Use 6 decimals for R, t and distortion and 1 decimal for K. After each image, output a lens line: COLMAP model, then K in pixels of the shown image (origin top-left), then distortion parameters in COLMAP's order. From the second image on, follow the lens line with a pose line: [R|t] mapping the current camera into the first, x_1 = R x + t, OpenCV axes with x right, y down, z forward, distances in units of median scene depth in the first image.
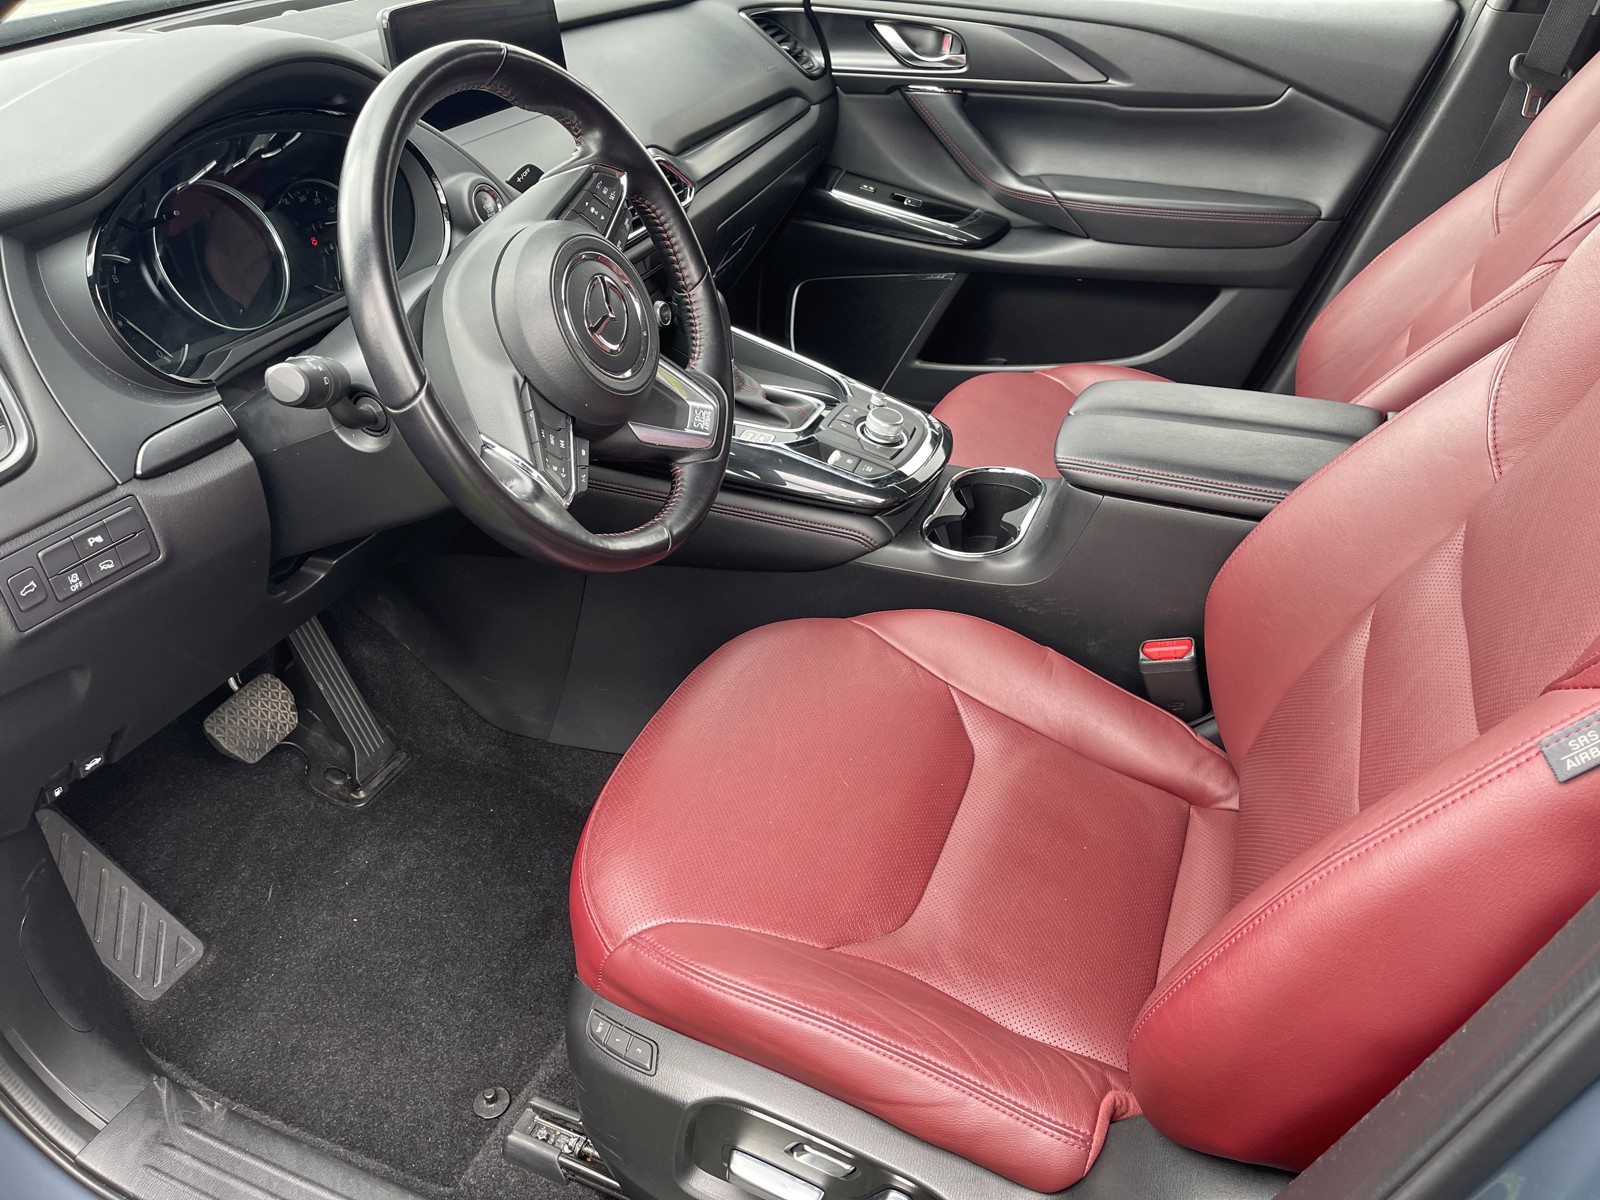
lens RADIAL K [[1205.0, 0, 802.3], [0, 1205.0, 594.3], [0, 0, 1]] dist [0.061361, -0.067229]
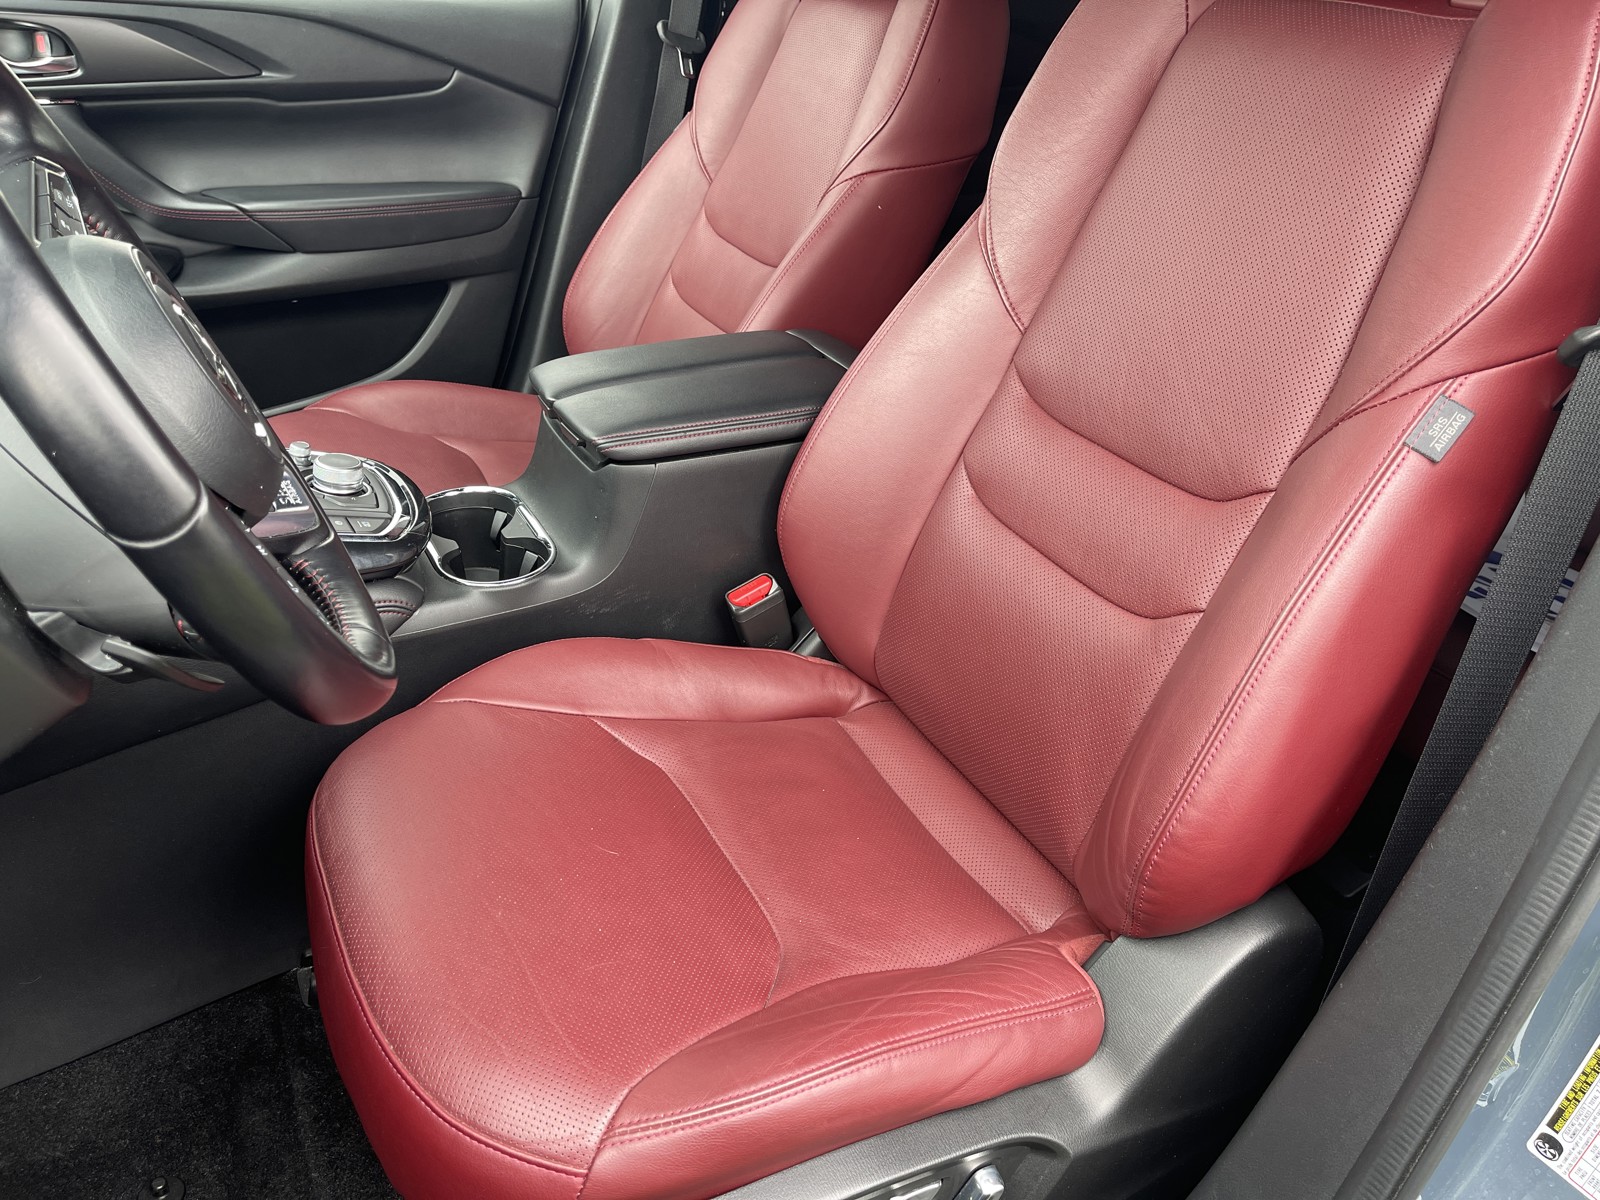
lens RADIAL K [[1205.0, 0, 795.8], [0, 1205.0, 604.7], [0, 0, 1]] dist [0.061361, -0.067229]
pose [[0.650582, -0.347303, 0.675369, -0.278590], [0.361524, 0.923707, 0.126752, -0.045796], [-0.667864, 0.161700, 0.726506, 0.192547]]
